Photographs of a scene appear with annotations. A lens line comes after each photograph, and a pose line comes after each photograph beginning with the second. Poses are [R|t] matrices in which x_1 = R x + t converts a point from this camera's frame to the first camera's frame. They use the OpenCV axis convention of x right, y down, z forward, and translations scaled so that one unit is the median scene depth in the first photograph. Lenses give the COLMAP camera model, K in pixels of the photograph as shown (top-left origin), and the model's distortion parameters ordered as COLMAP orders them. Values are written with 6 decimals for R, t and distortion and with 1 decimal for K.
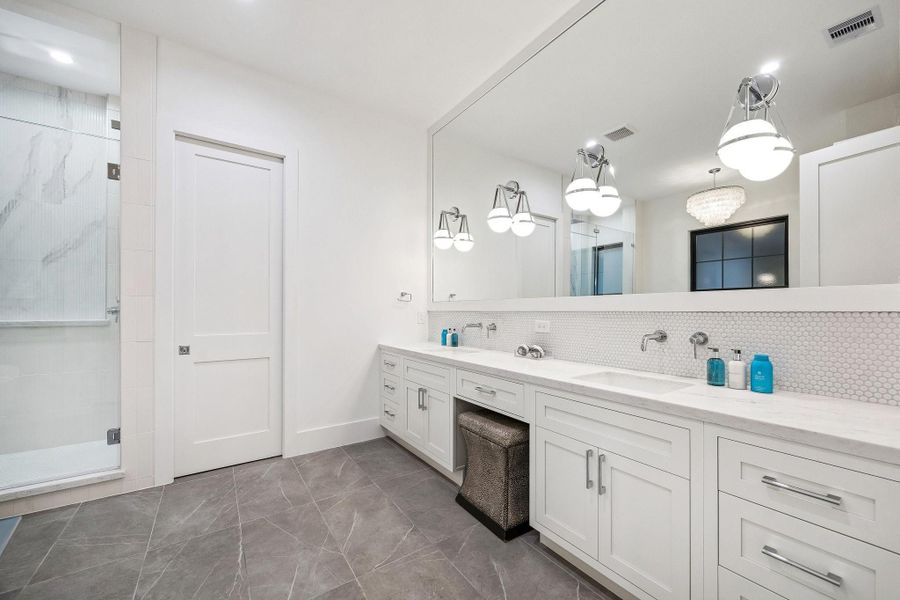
lens RADIAL K [[349.3, 0, 454.0], [0, 349.3, 307.0], [0, 0, 1]] dist [-0.000310, 0.000226]
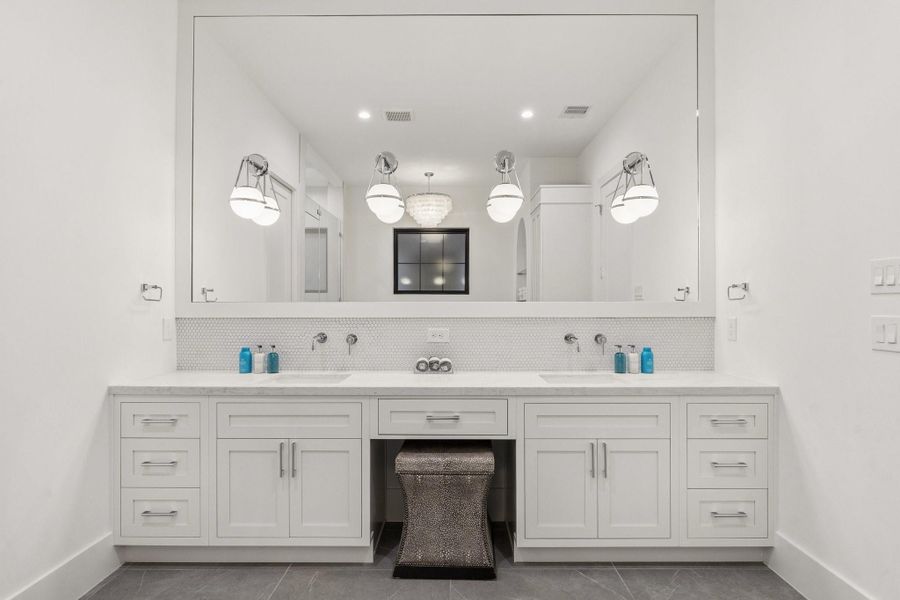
lens RADIAL K [[468.5, 0, 449.7], [0, 468.5, 302.7], [0, 0, 1]] dist [-0.004312, -0.000678]
pose [[0.580916, 0.007827, 0.813926, -0.768985], [-0.007715, 0.999962, -0.004110, -0.022390], [-0.813927, -0.003892, 0.580954, 0.349517]]
